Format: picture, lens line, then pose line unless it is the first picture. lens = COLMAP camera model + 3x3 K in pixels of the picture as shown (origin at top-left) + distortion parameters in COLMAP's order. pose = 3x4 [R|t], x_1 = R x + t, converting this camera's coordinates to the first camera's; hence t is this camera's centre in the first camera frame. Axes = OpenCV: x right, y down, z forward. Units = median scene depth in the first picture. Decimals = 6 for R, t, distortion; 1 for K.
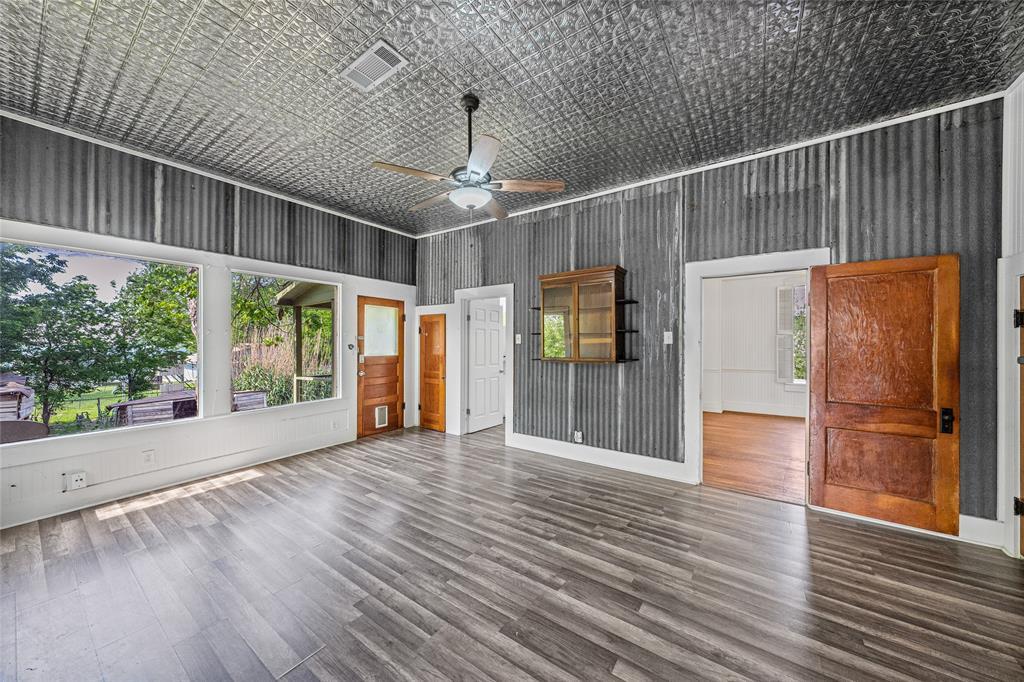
lens RADIAL K [[352.6, 0, 513.4], [0, 352.6, 345.4], [0, 0, 1]] dist [-0.001917, -0.000009]
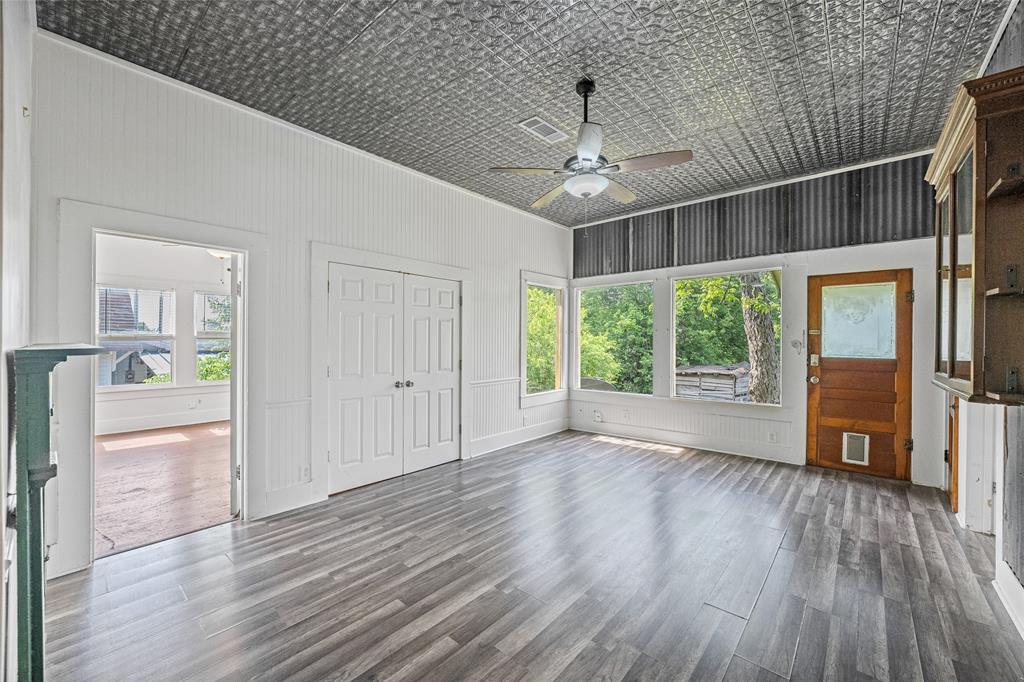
lens RADIAL K [[408.2, 0, 512.3], [0, 408.2, 339.1], [0, 0, 1]] dist [-0.001214, -0.000179]
pose [[-0.107733, -0.002032, -0.994178, 0.558664], [-0.007848, 0.999968, -0.001194, -0.000598], [0.994149, 0.007674, -0.107745, 0.515610]]
